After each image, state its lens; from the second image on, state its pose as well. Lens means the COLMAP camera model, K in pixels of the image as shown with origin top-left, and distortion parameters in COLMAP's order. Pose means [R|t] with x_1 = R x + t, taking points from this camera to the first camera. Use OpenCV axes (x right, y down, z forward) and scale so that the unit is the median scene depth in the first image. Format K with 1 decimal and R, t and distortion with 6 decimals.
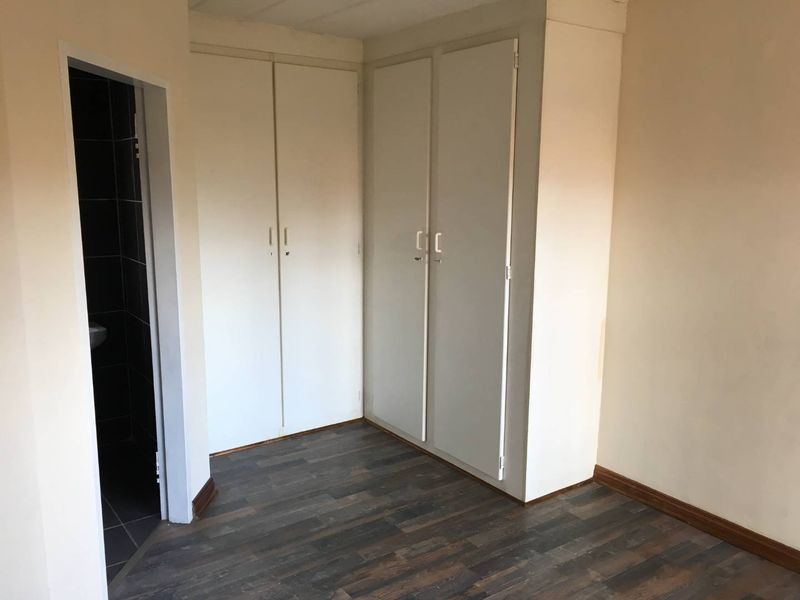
lens RADIAL K [[670.9, 0, 400.0], [0, 670.9, 300.0], [0, 0, 1]] dist [-0.004927, -0.000334]
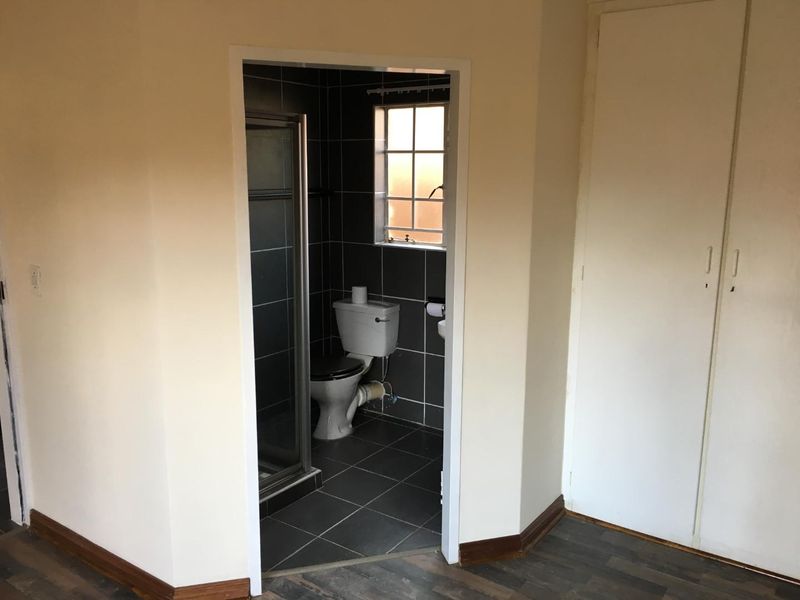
lens RADIAL K [[682.0, 0, 400.0], [0, 682.0, 300.0], [0, 0, 1]] dist [0.033326, -0.005460]
pose [[0.338636, 0.176394, -0.924235, 0.354247], [-0.174275, 0.977033, 0.122617, -0.086261], [0.924637, 0.119549, 0.361599, 0.463606]]
